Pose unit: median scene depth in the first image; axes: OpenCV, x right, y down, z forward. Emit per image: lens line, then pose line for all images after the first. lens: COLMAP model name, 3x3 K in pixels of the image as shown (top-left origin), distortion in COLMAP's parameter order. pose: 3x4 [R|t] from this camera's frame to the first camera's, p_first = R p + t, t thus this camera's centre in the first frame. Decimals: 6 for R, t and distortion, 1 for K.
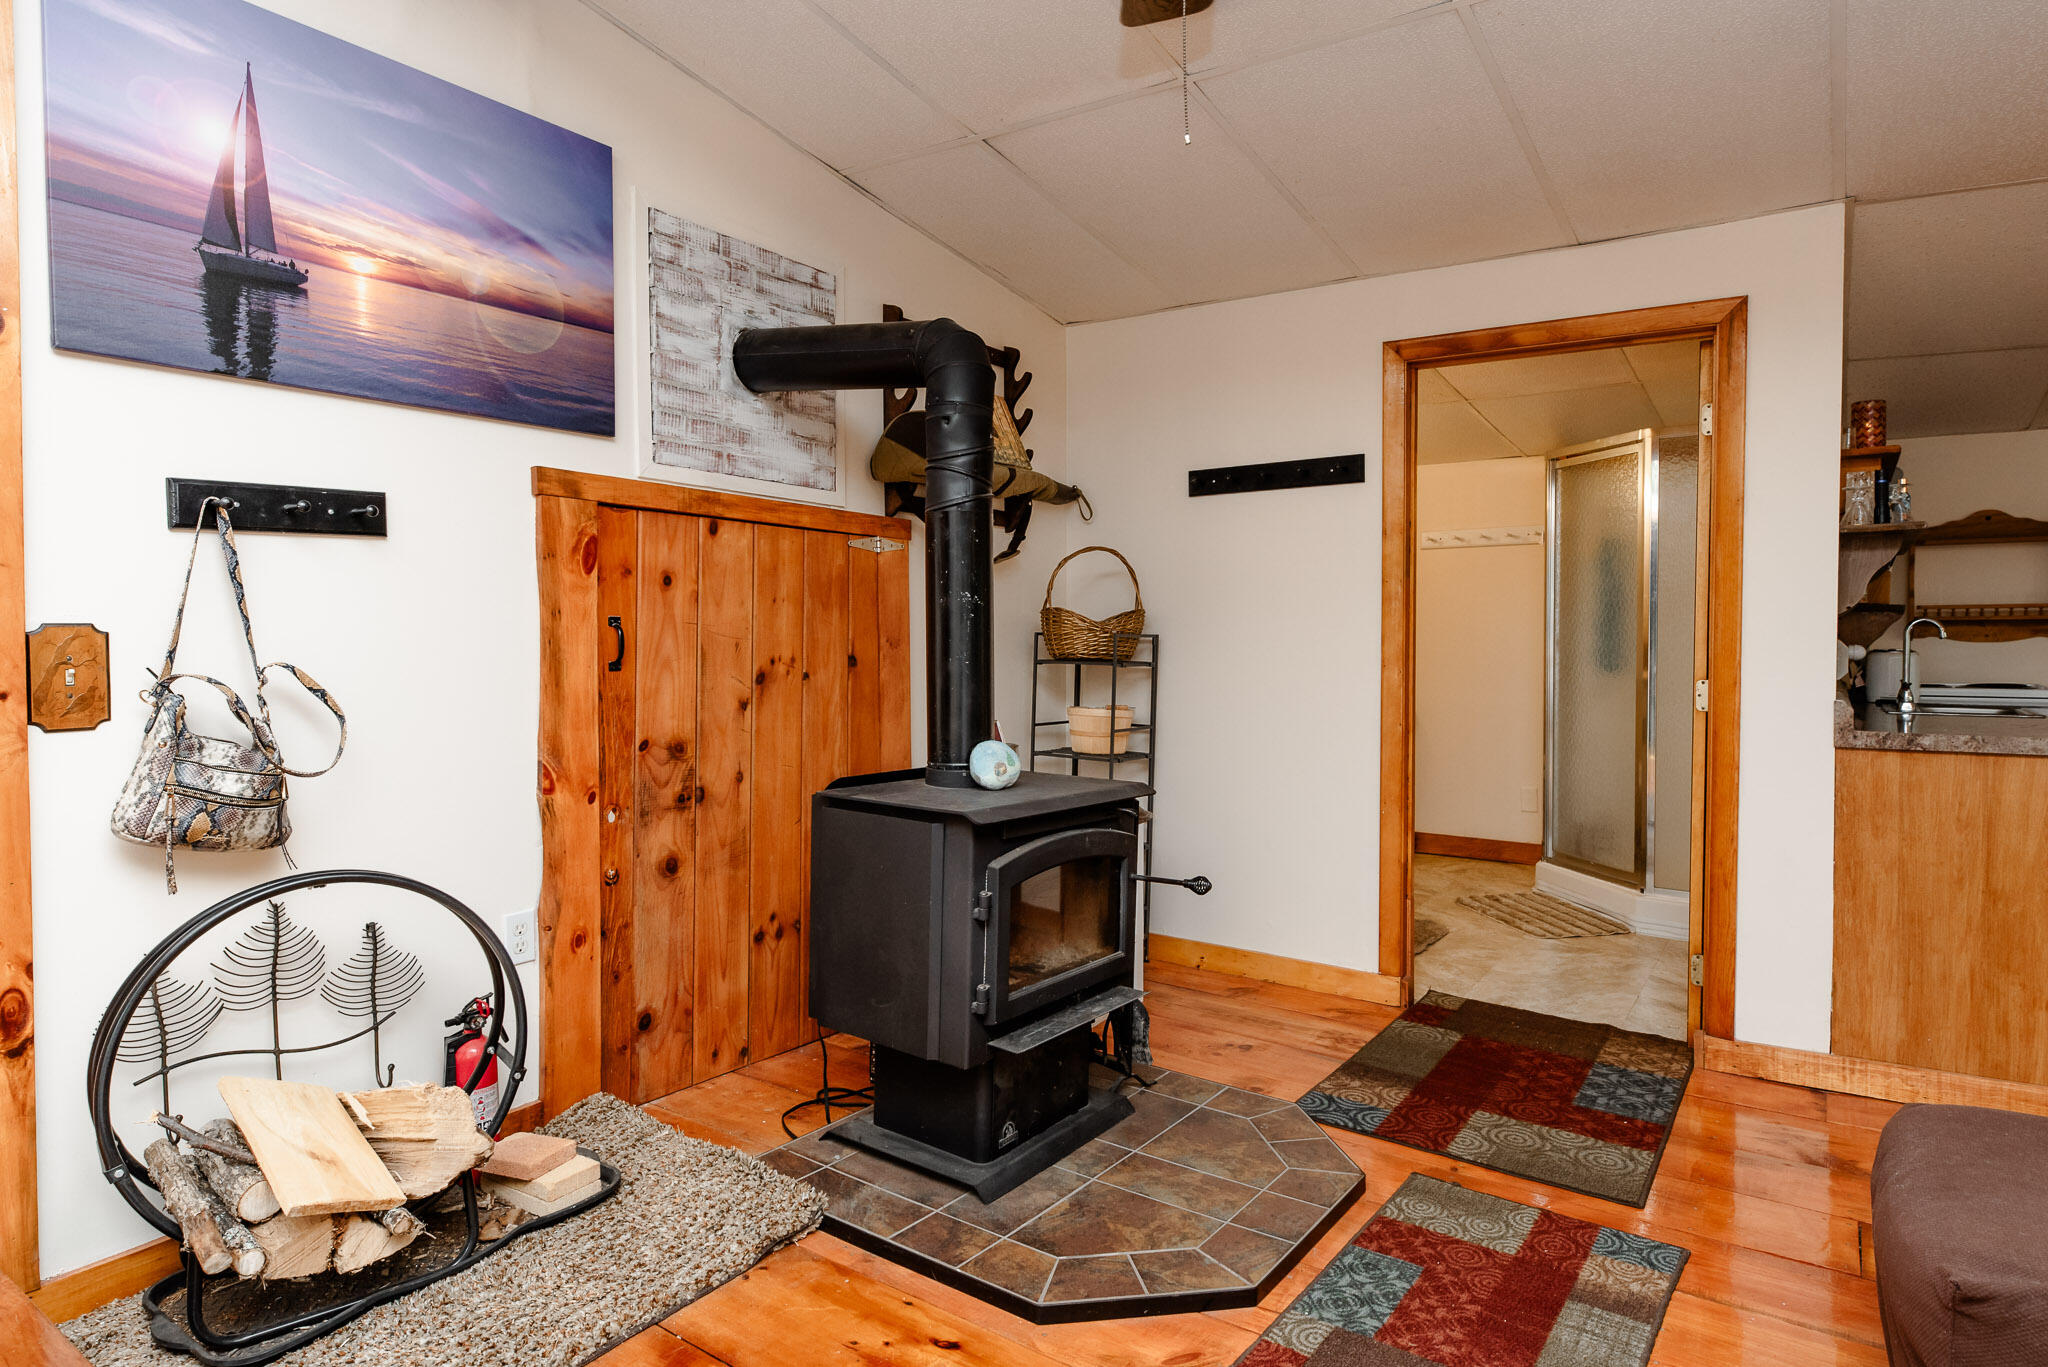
lens RADIAL K [[1131.6, 0, 1039.2], [0, 1131.6, 669.9], [0, 0, 1]] dist [0.007347, 0.001385]
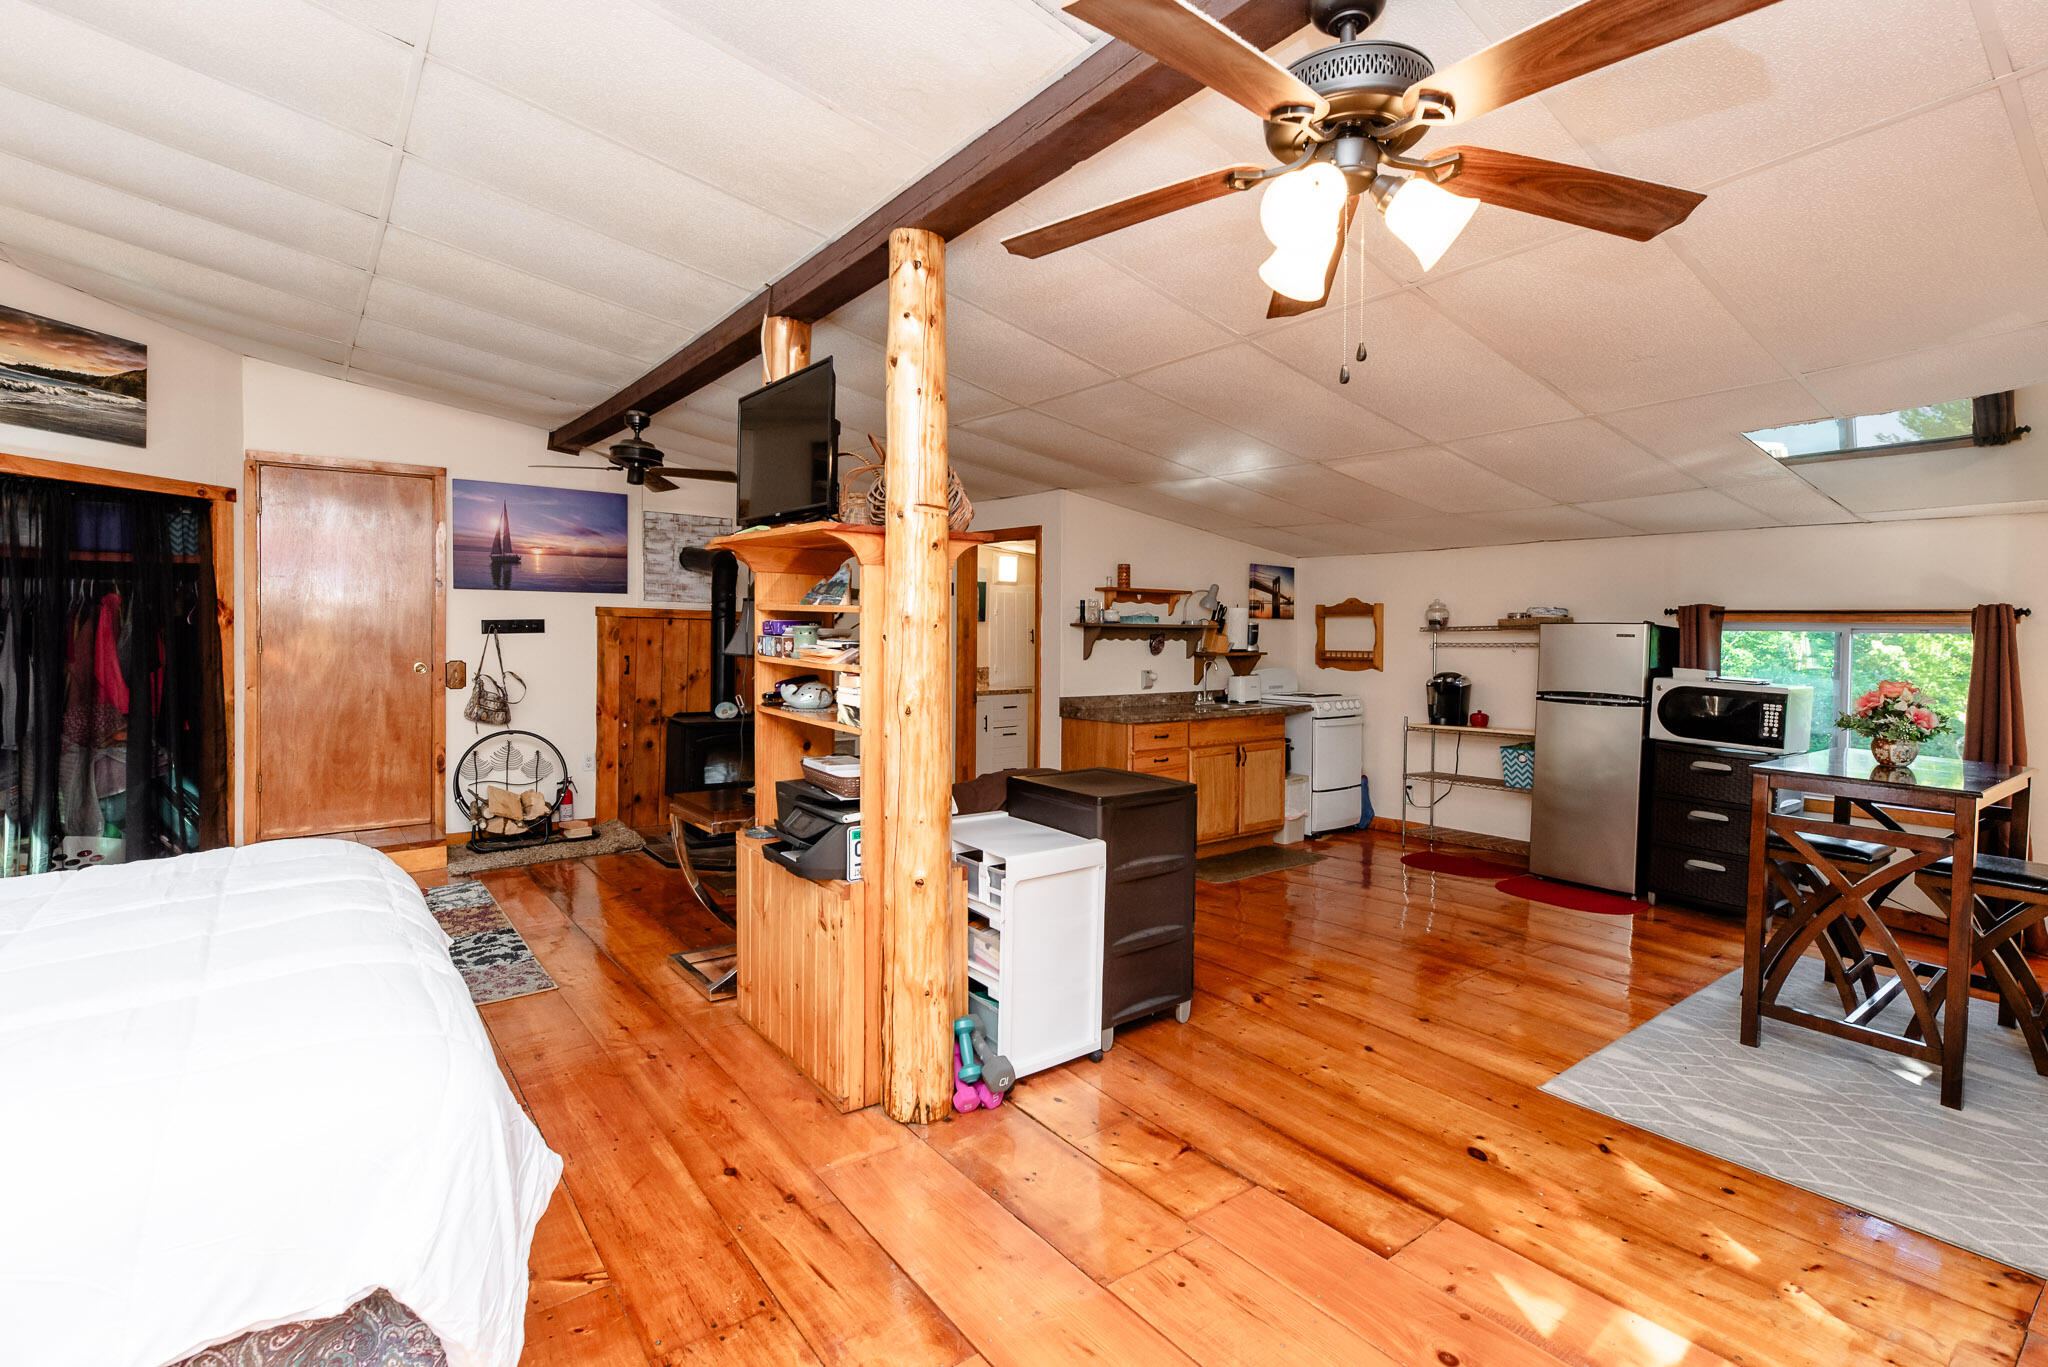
lens RADIAL K [[977.9, 0, 1039.6], [0, 977.9, 656.7], [0, 0, 1]] dist [0.005229, -0.000706]
pose [[0.955269, 0.016709, -0.295266, 1.372099], [-0.019031, 0.999806, -0.004992, -0.051995], [0.295125, 0.010388, 0.955402, -1.075293]]
